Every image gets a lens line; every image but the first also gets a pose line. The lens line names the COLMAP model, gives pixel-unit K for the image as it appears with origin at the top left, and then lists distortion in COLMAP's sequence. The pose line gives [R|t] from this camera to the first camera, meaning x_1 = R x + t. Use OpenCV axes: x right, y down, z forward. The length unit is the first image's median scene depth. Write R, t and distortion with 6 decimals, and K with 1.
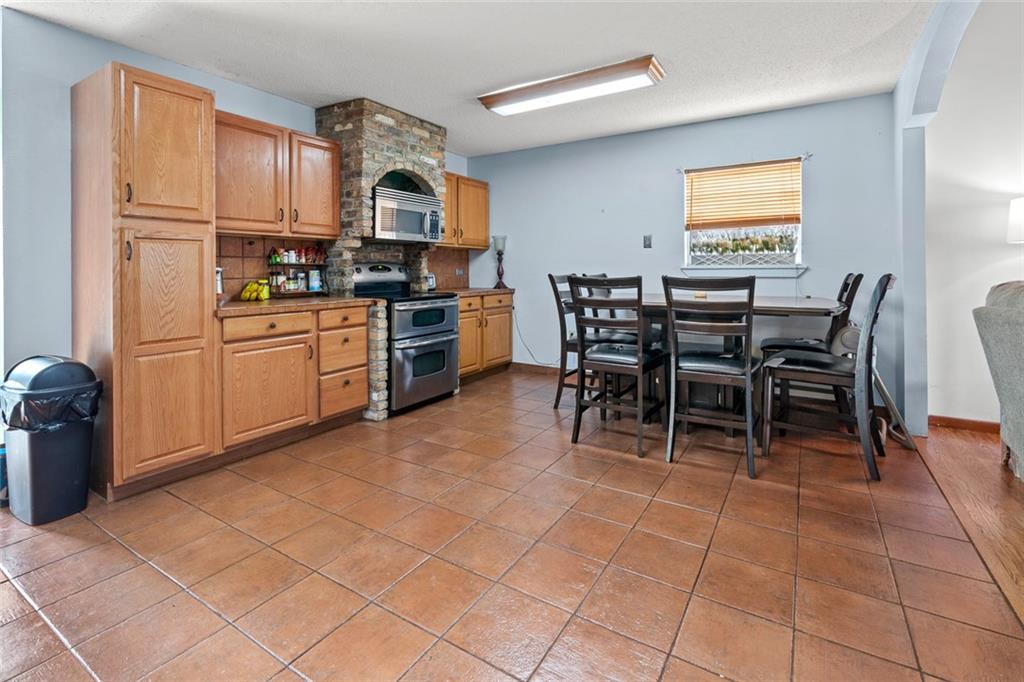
lens RADIAL K [[457.2, 0, 519.1], [0, 457.2, 271.9], [0, 0, 1]] dist [-0.014627, -0.000307]
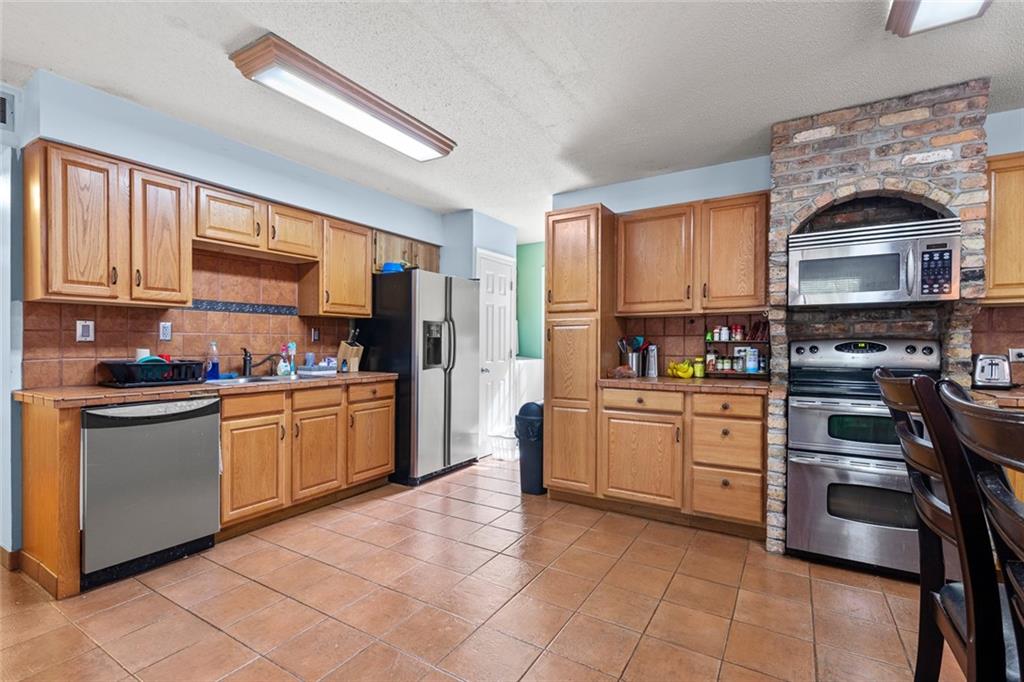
lens RADIAL K [[457.2, 0, 511.8], [0, 457.2, 346.4], [0, 0, 1]] dist [-0.014627, -0.000307]
pose [[-0.007585, 0.005200, -0.999958, 0.433396], [-0.005492, 0.999971, 0.005242, -0.010158], [0.999956, 0.005531, -0.007556, 0.578032]]
